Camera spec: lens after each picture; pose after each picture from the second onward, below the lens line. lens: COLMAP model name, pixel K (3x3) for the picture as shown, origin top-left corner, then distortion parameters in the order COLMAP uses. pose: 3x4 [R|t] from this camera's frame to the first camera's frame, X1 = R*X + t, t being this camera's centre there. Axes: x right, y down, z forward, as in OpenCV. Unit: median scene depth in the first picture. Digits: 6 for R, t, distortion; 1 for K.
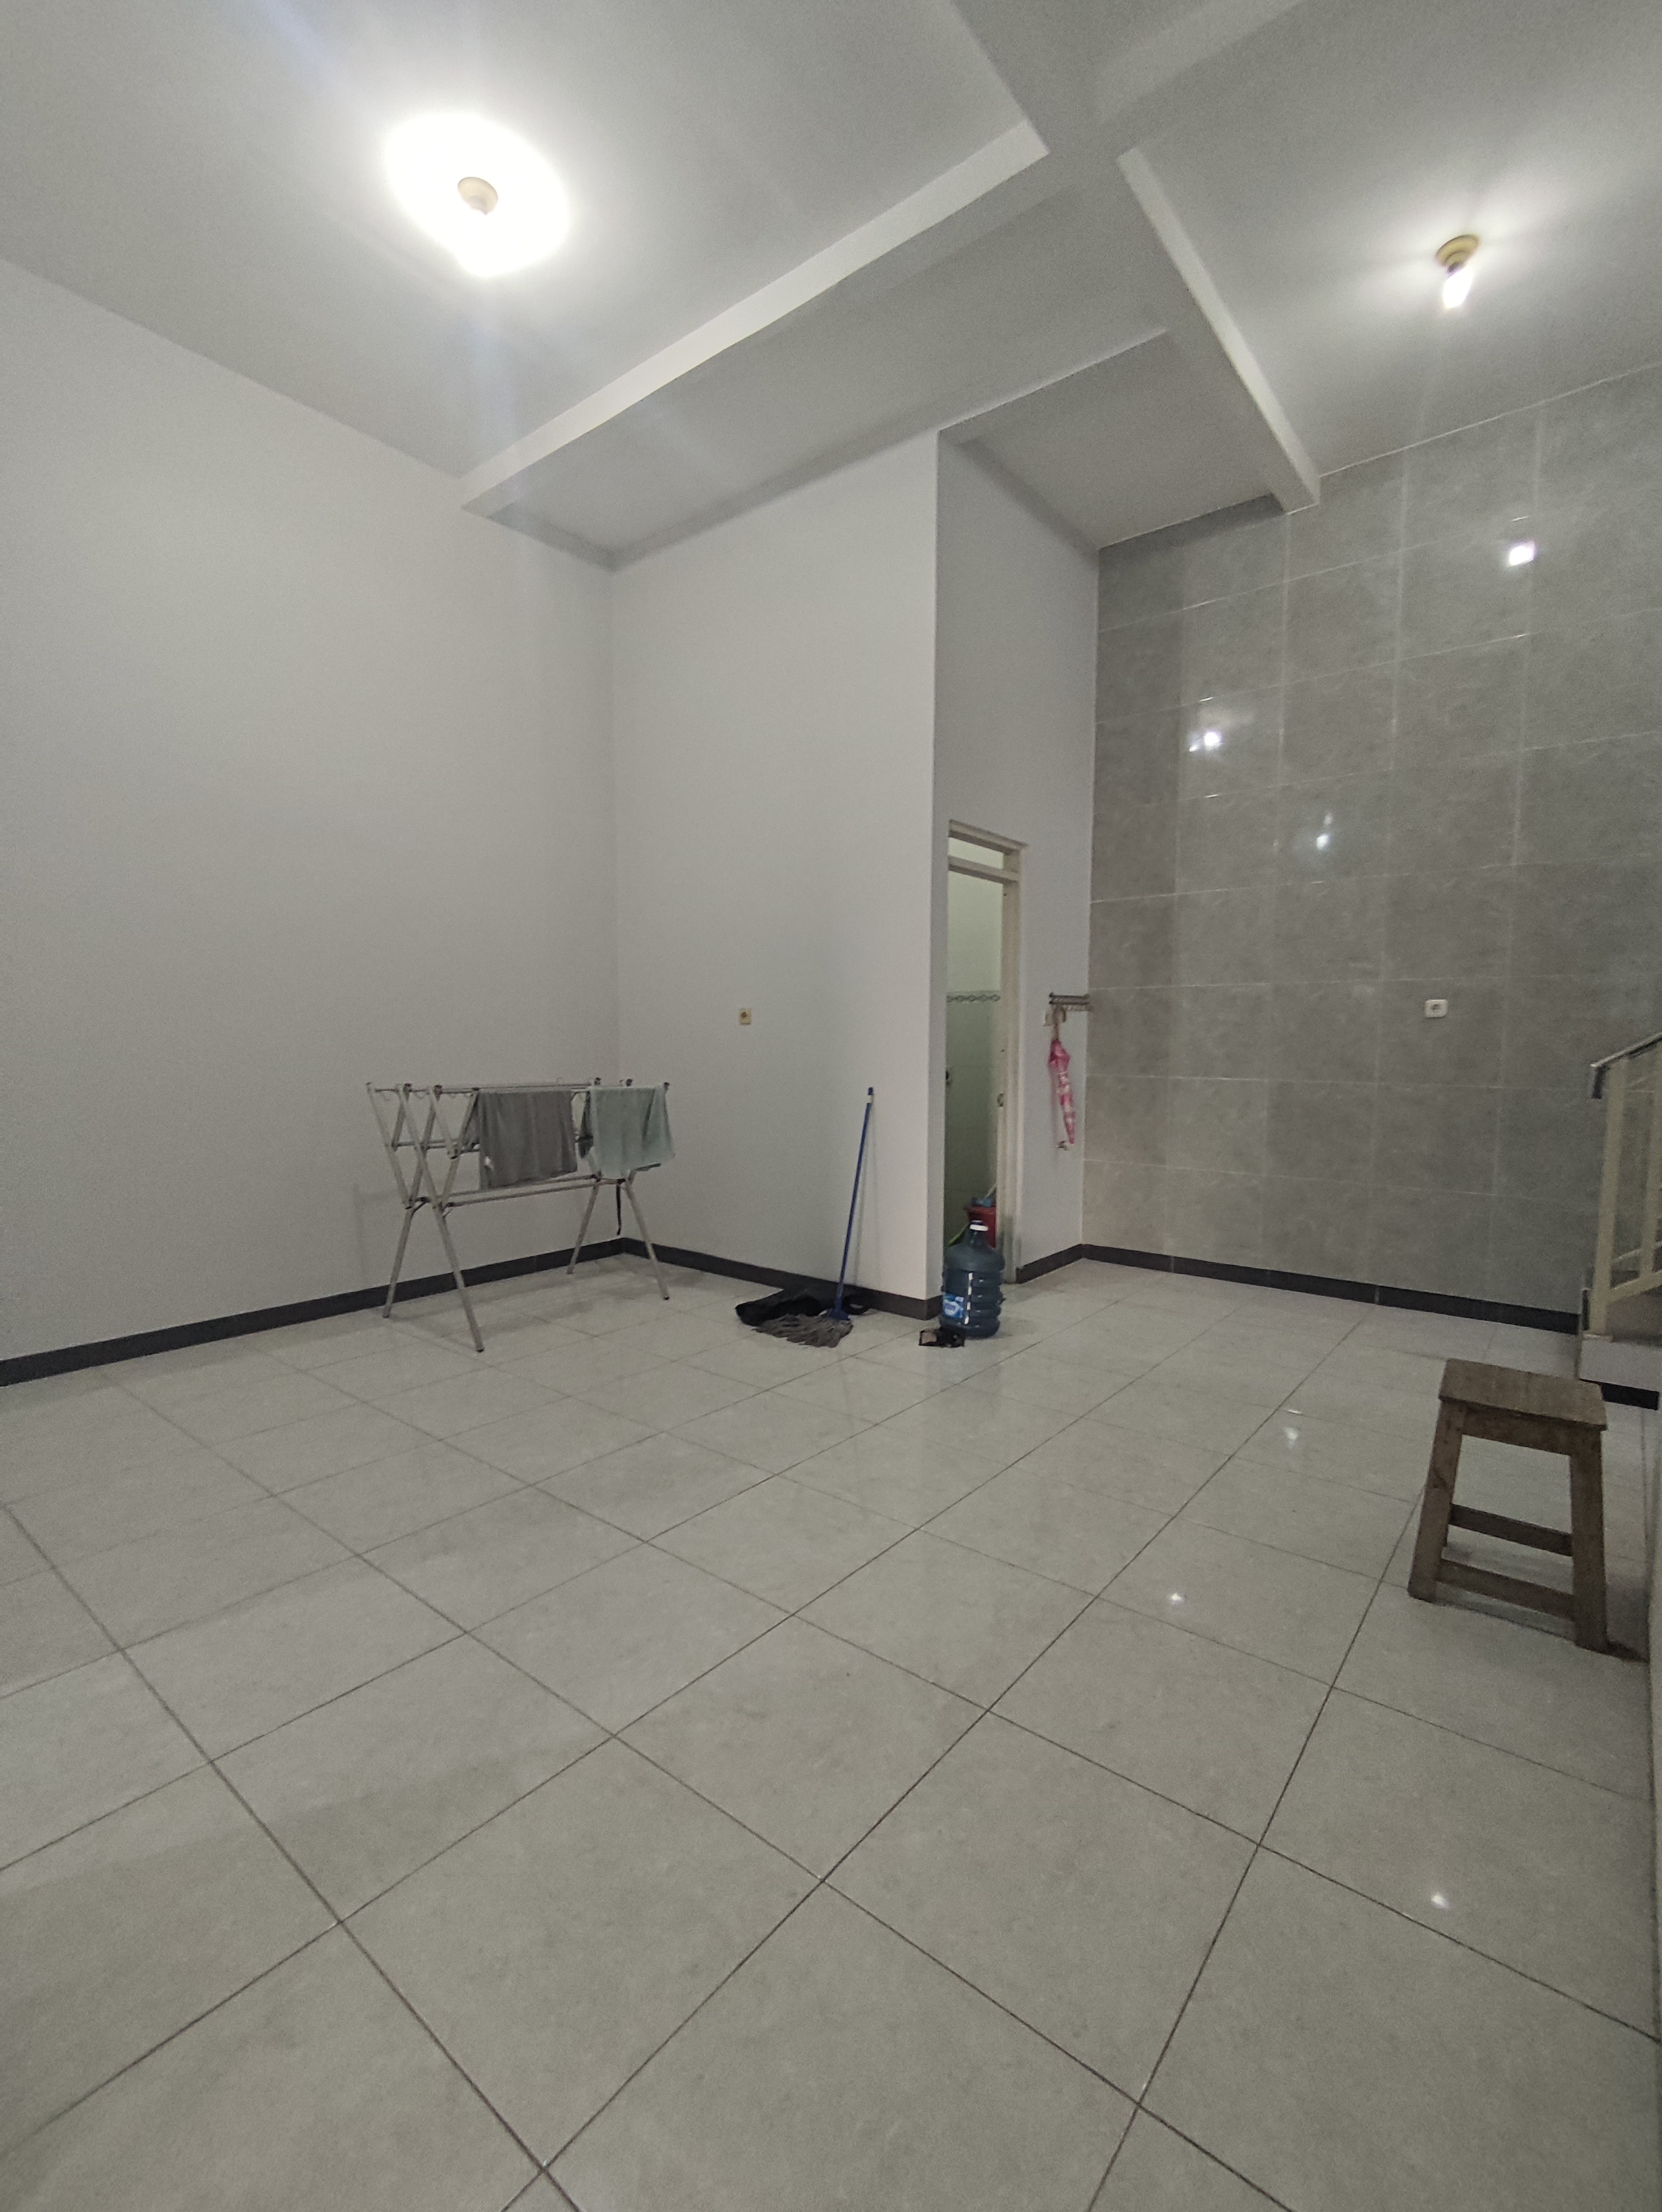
lens RADIAL K [[984.7, 0, 834.9], [0, 984.7, 1126.2], [0, 0, 1]] dist [-0.004063, 0.000002]
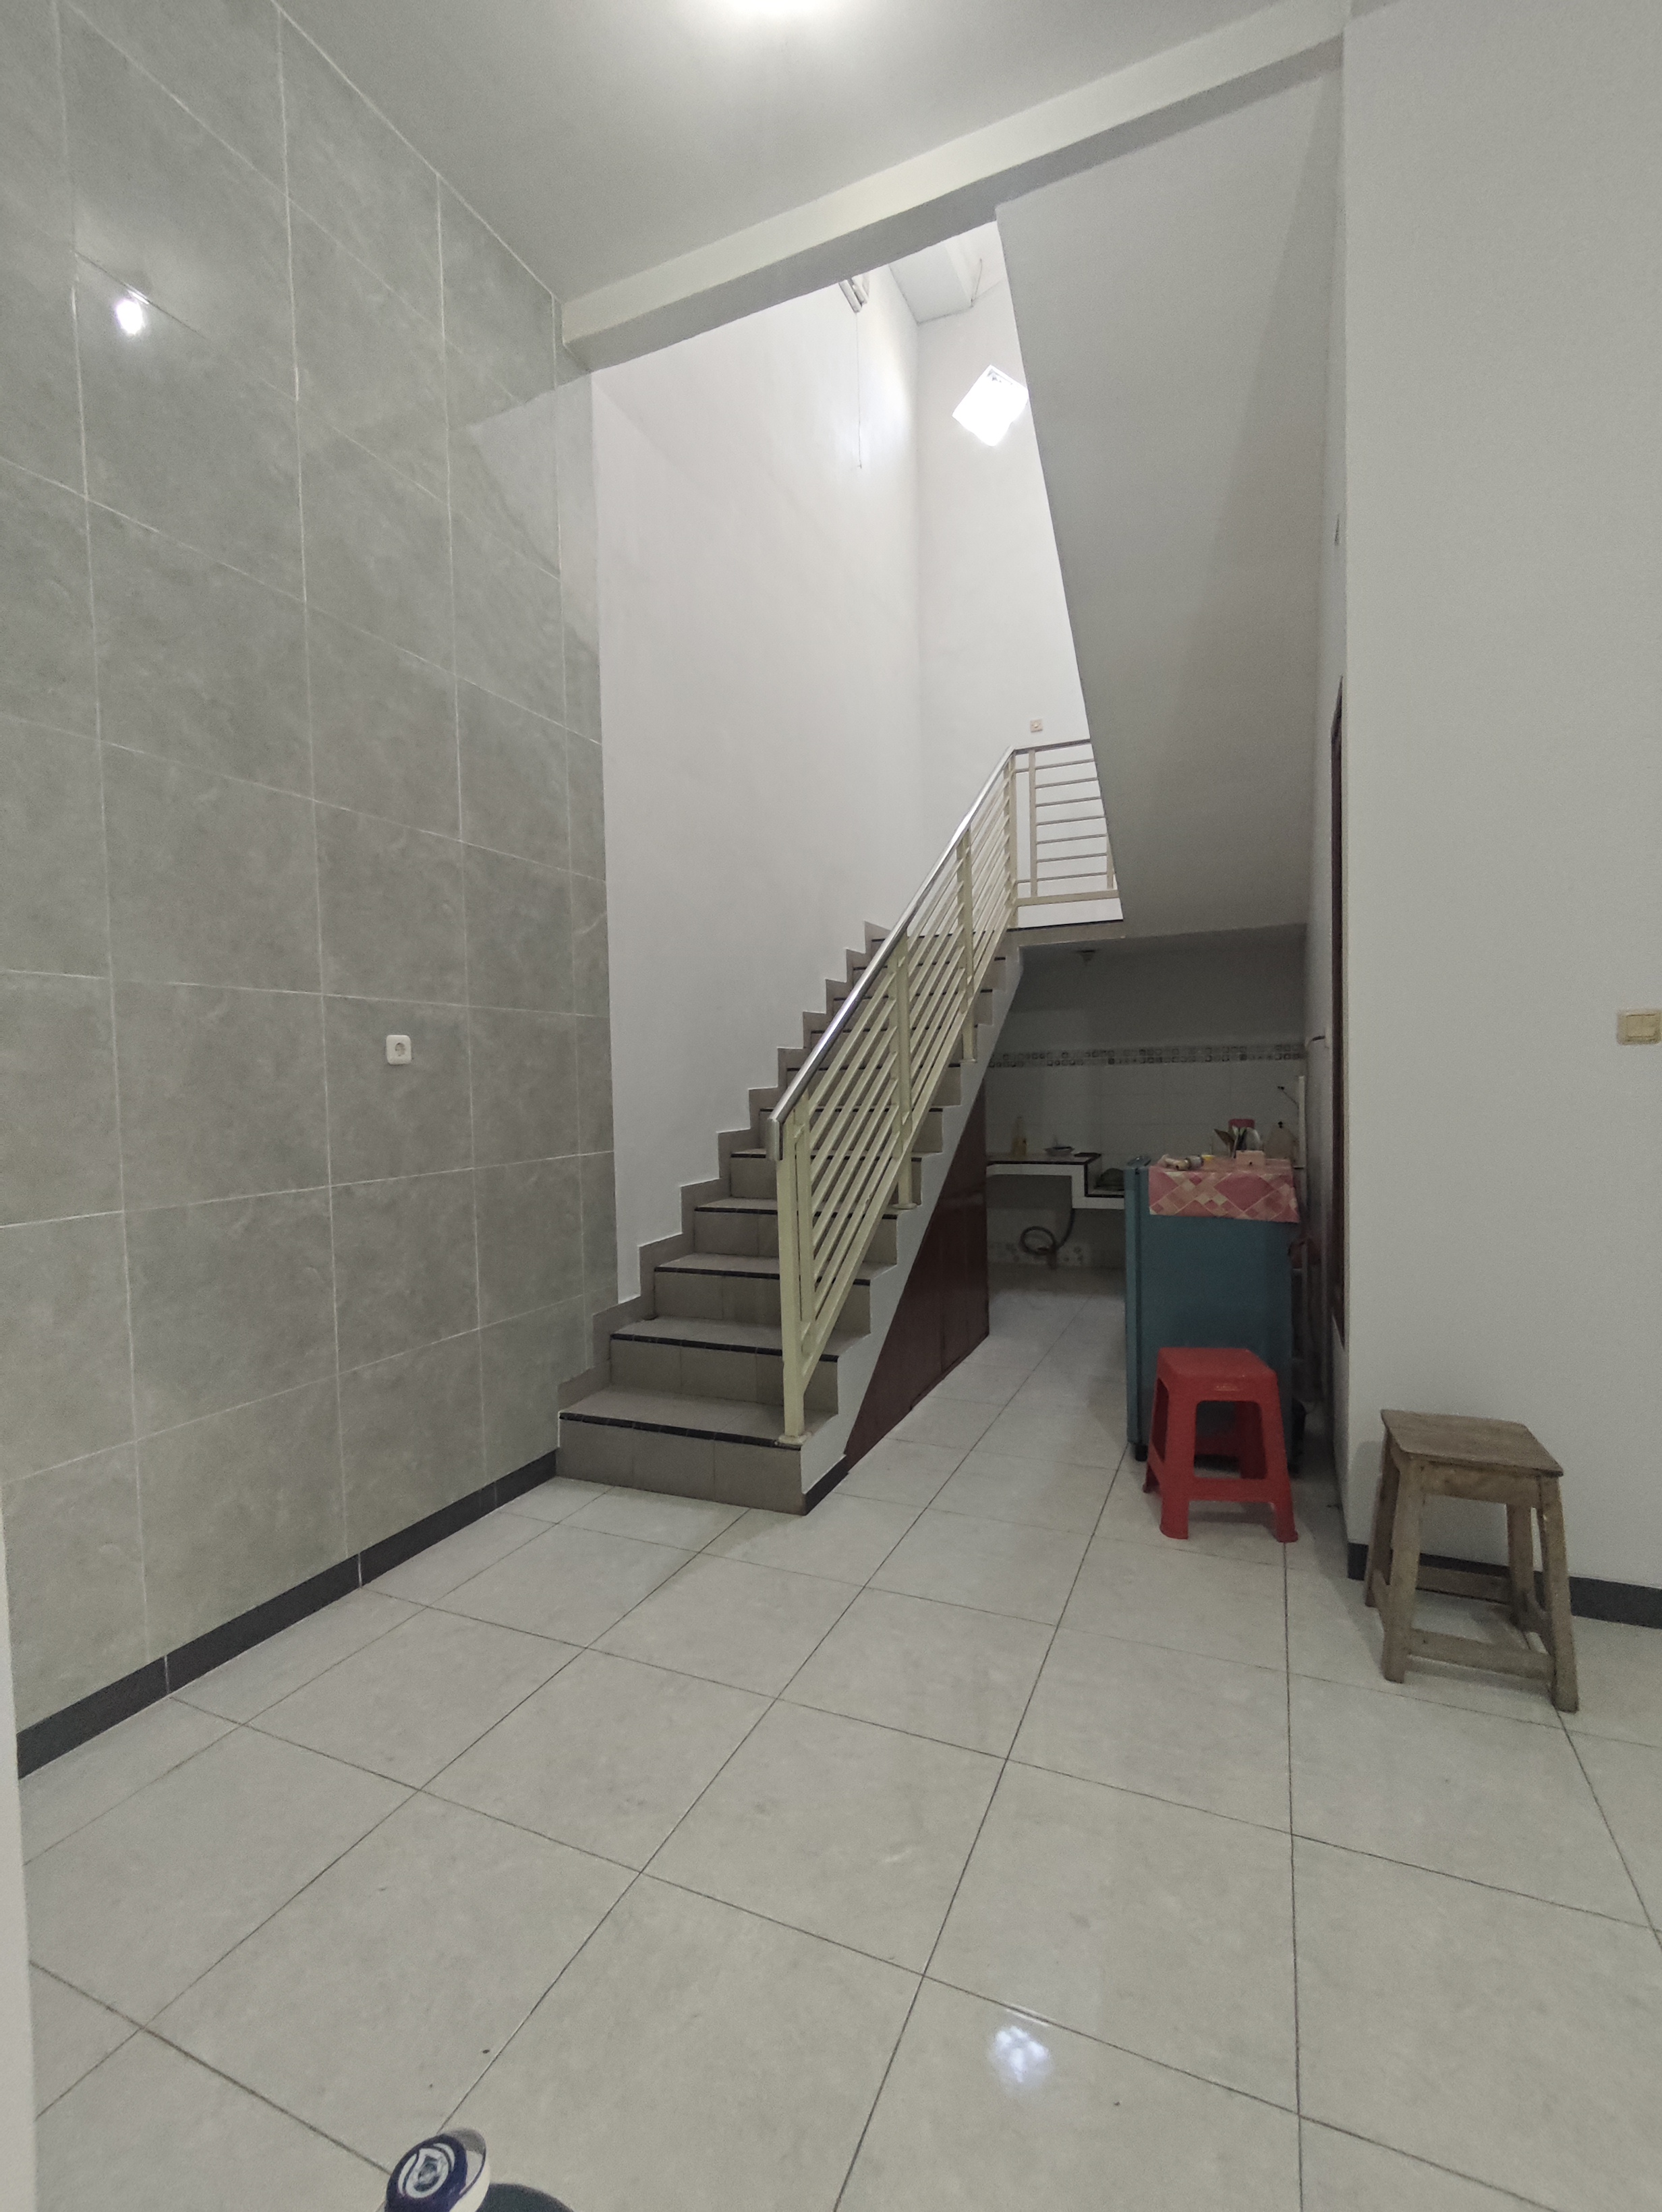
lens RADIAL K [[1026.1, 0, 831.0], [0, 1026.1, 1106.0], [0, 0, 1]] dist [0.001158, 0.000161]
pose [[-0.274056, -0.029629, 0.961257, -0.057186], [0.102912, 0.992883, 0.059945, -0.090430], [-0.956192, 0.115353, -0.269056, 0.868598]]
